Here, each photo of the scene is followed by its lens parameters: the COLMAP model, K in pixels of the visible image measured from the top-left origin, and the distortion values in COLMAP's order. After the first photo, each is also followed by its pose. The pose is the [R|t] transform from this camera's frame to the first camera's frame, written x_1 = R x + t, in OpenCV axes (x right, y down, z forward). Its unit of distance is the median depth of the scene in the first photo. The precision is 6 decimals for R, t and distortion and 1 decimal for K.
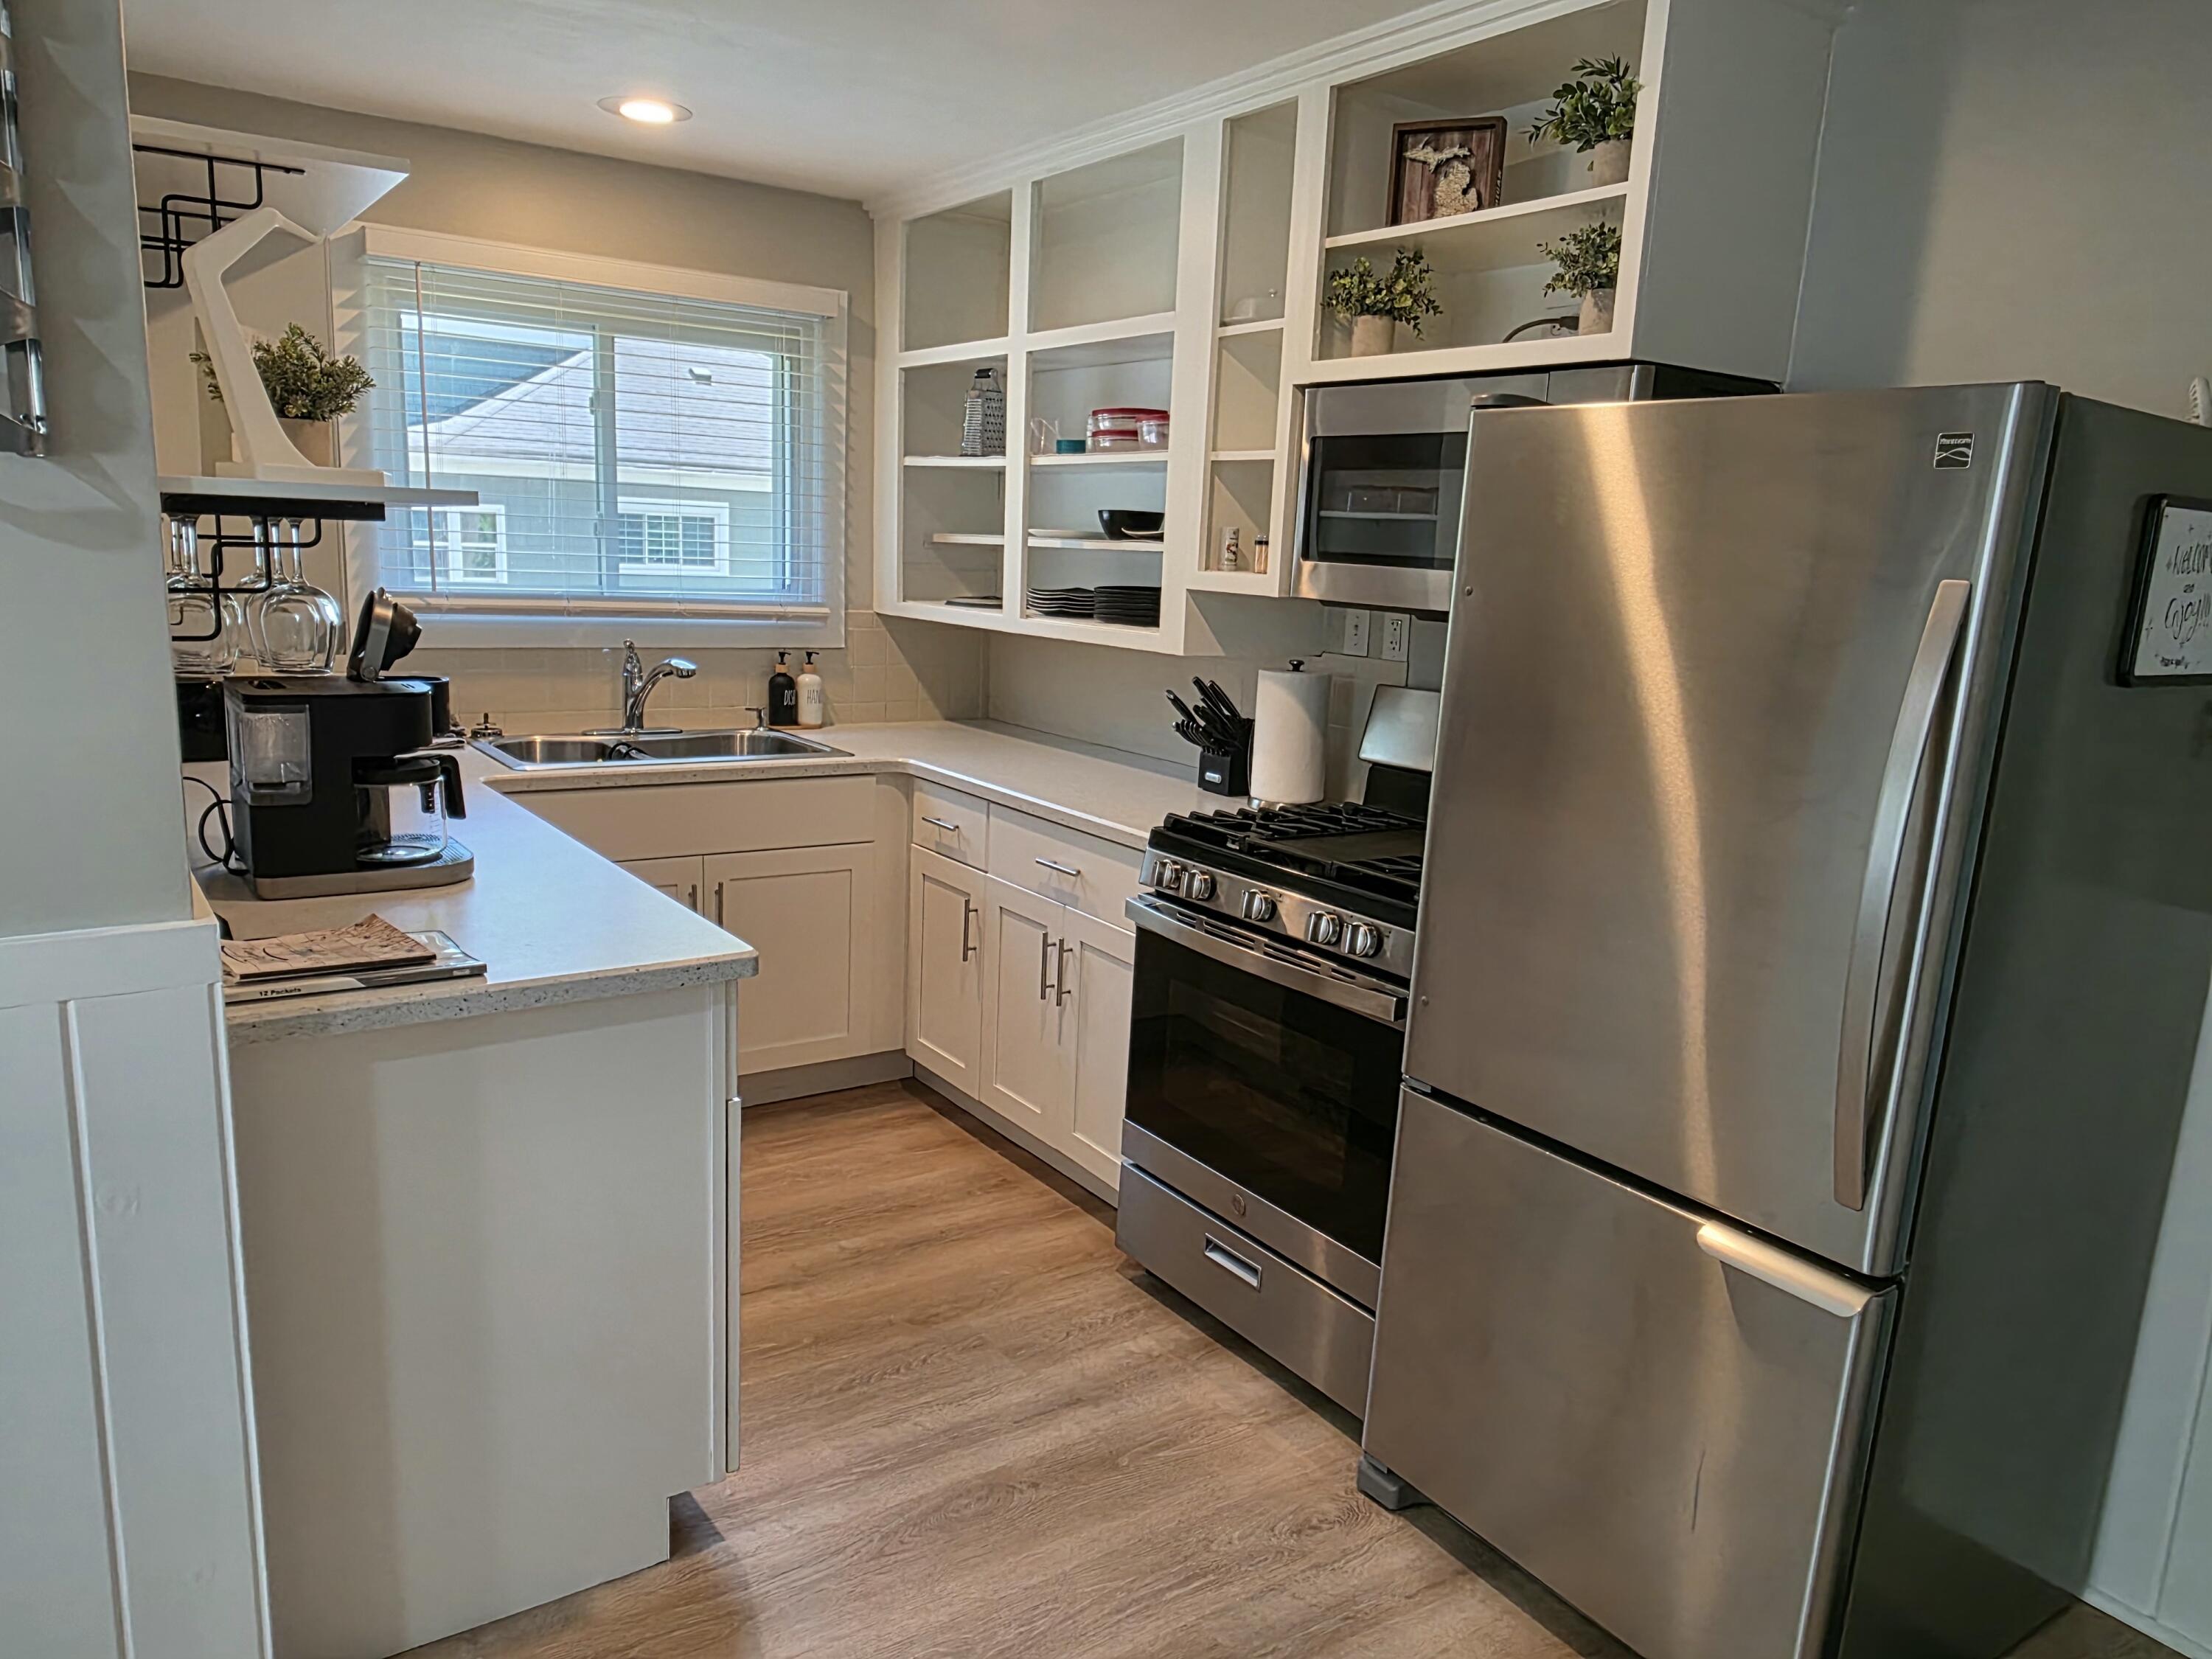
lens RADIAL K [[1520.6, 0, 1111.4], [0, 1520.6, 842.9], [0, 0, 1]] dist [0.039912, -0.032195]
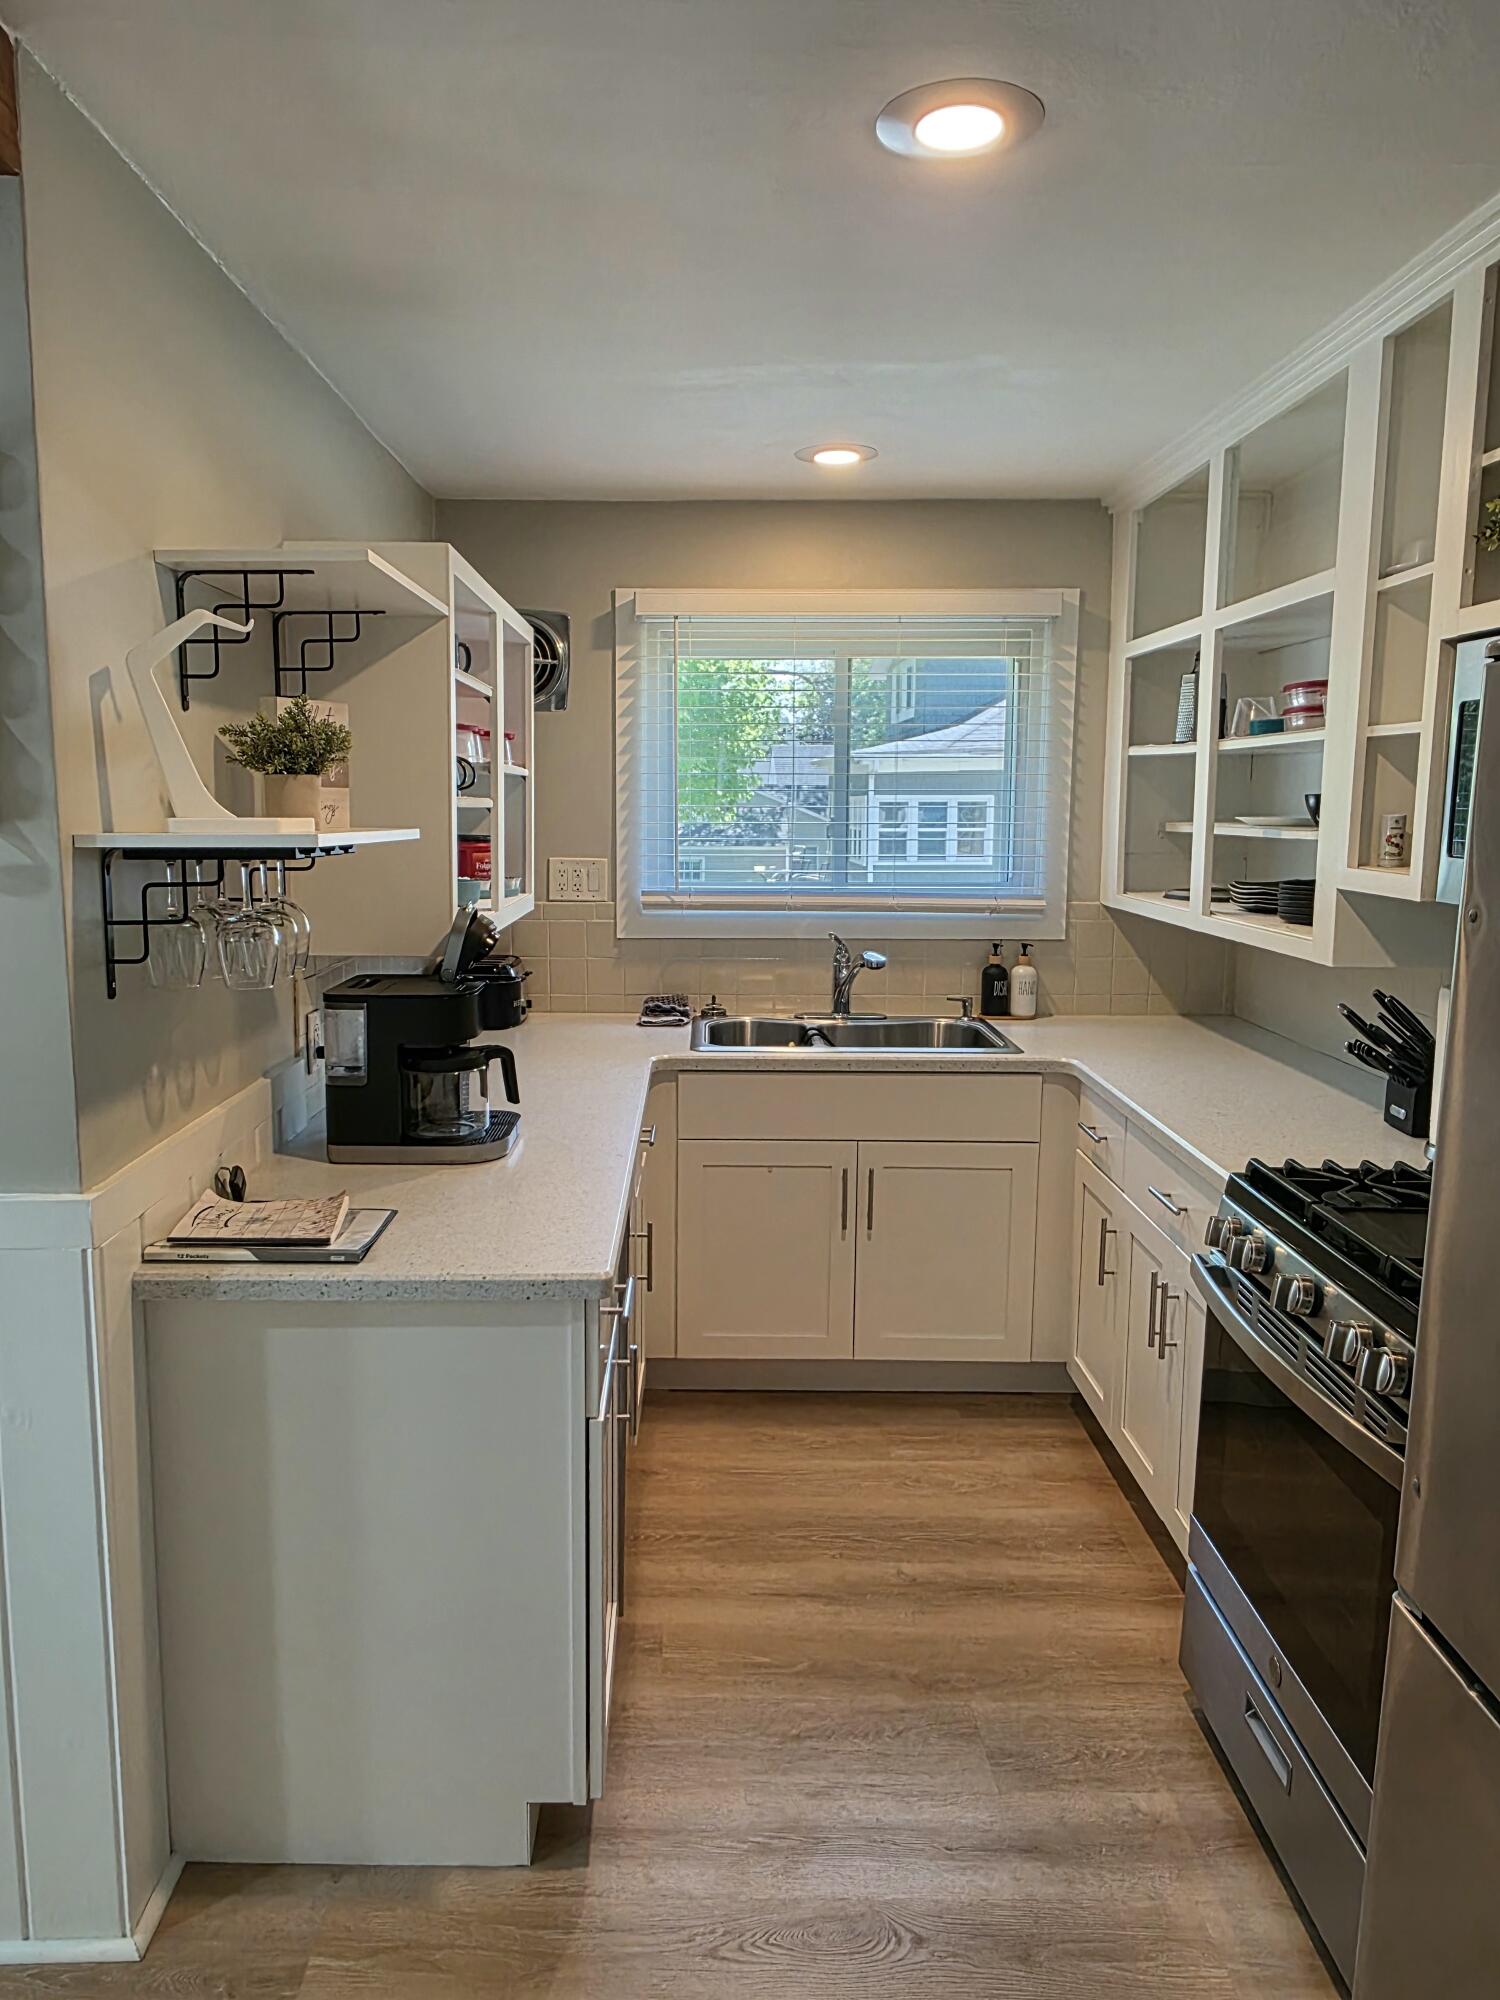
lens RADIAL K [[1374.8, 0, 710.7], [0, 1374.8, 985.2], [0, 0, 1]] dist [0.039912, -0.032195]
pose [[0.816591, 0.038281, -0.575946, 0.223782], [-0.080723, 0.995567, -0.048279, -0.052800], [0.571544, 0.085917, 0.816061, 0.197272]]
